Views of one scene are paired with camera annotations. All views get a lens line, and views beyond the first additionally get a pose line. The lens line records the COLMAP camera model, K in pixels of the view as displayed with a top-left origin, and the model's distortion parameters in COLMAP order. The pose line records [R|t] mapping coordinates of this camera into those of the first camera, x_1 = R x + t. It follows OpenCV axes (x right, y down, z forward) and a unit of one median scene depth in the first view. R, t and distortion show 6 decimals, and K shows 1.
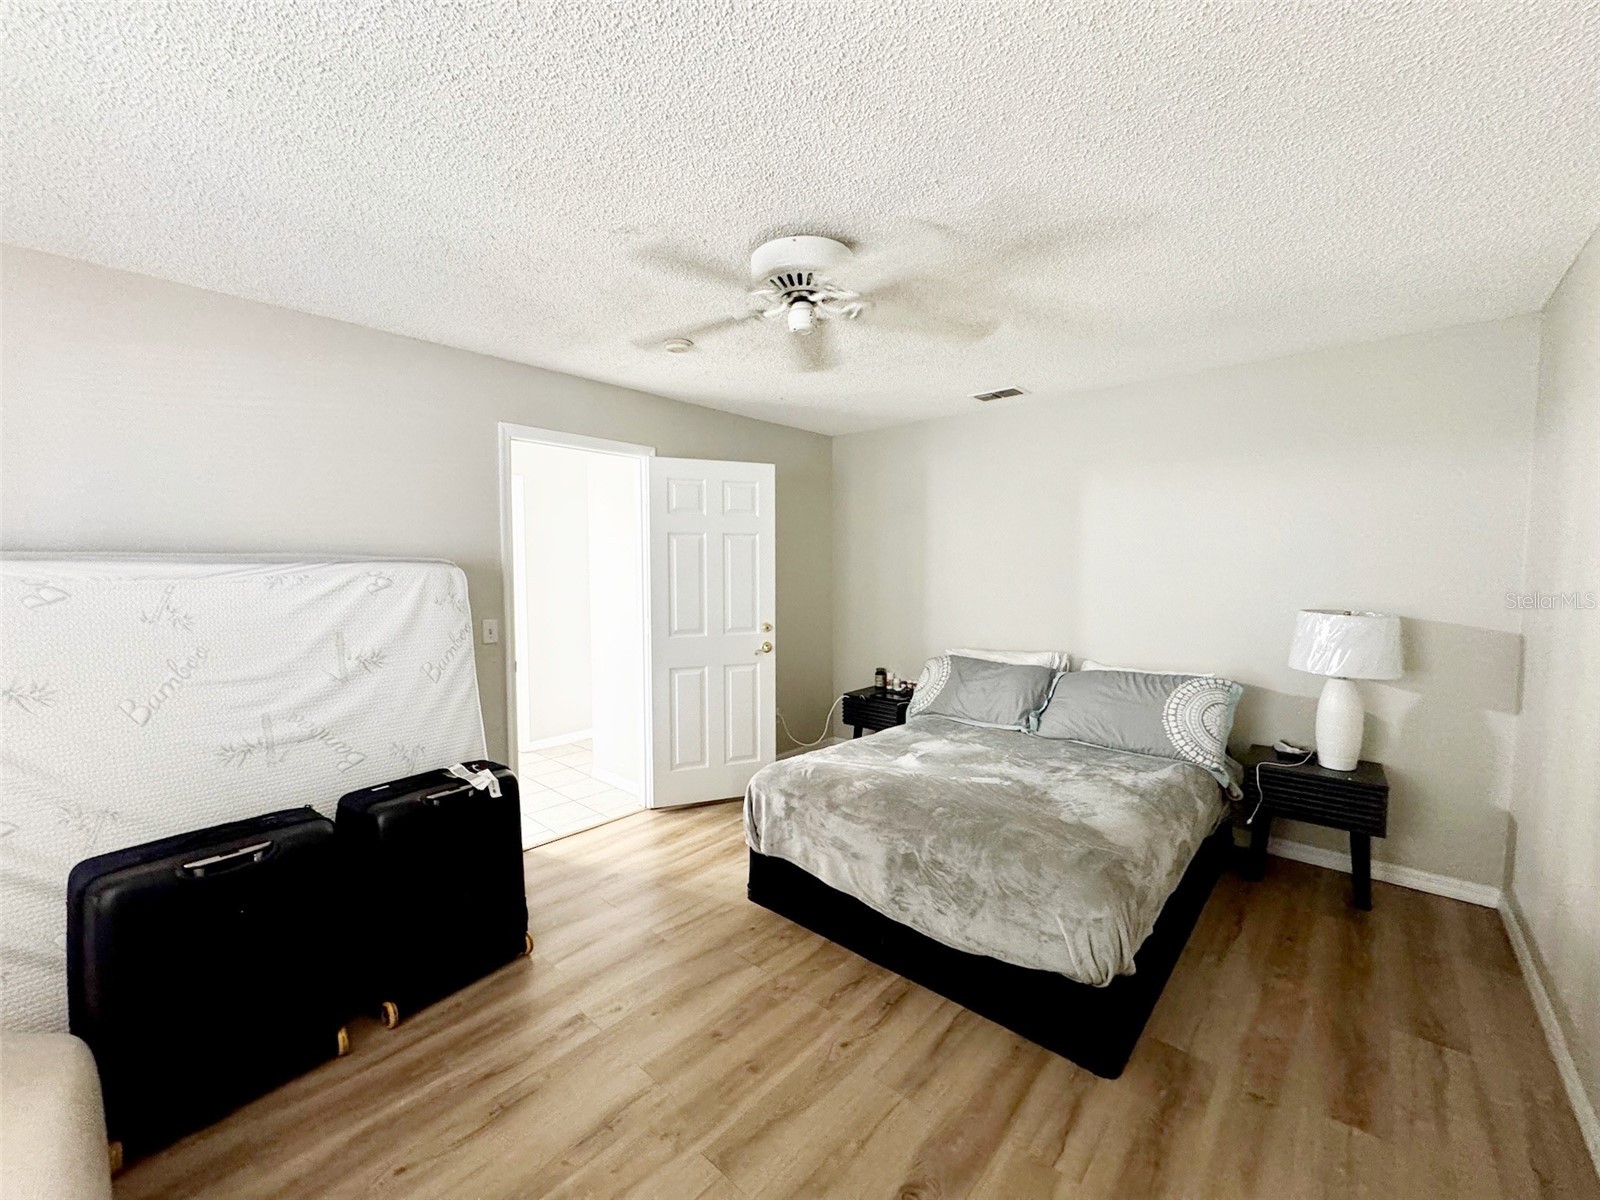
lens RADIAL K [[636.4, 0, 799.8], [0, 636.4, 601.9], [0, 0, 1]] dist [-0.003115, 0.000266]
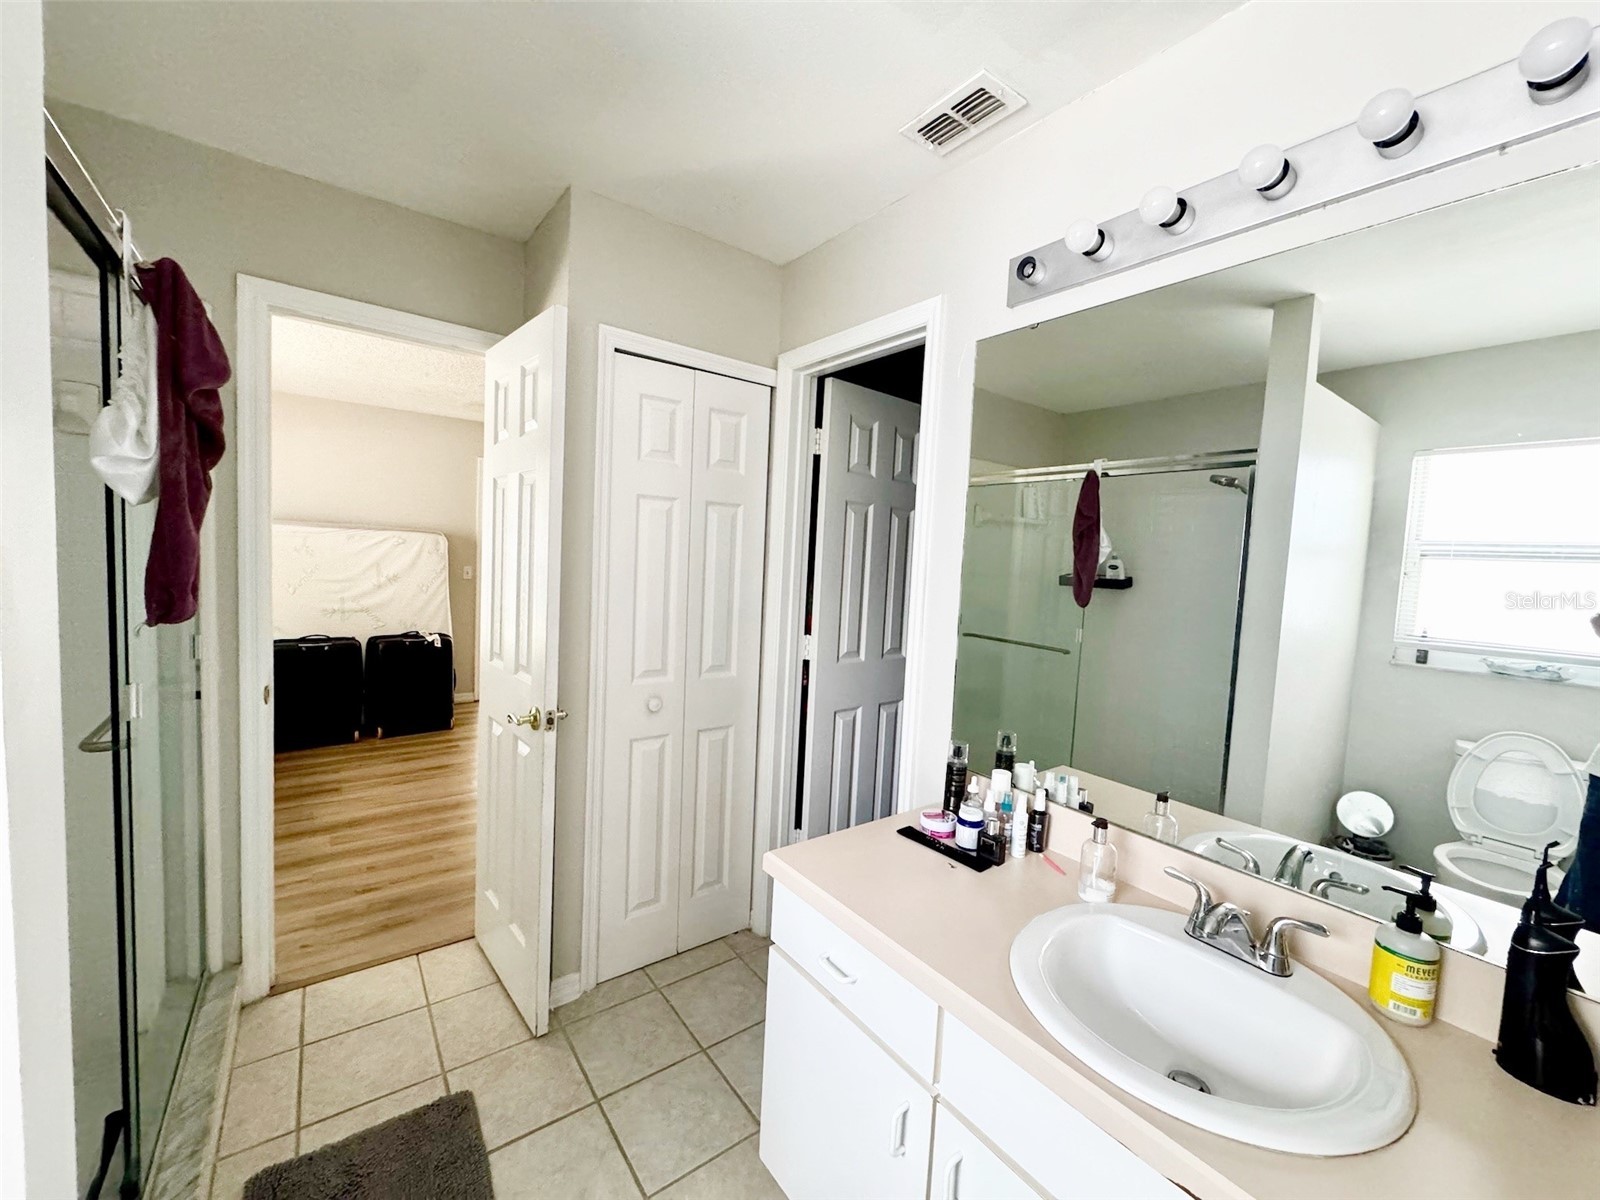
lens RADIAL K [[636.4, 0, 799.8], [0, 636.4, 601.9], [0, 0, 1]] dist [-0.003115, 0.000266]
pose [[0.978773, 0.058117, -0.196536, 1.064850], [-0.058452, 0.998282, 0.004099, 0.086310], [0.196436, 0.007476, 0.980488, -0.786640]]
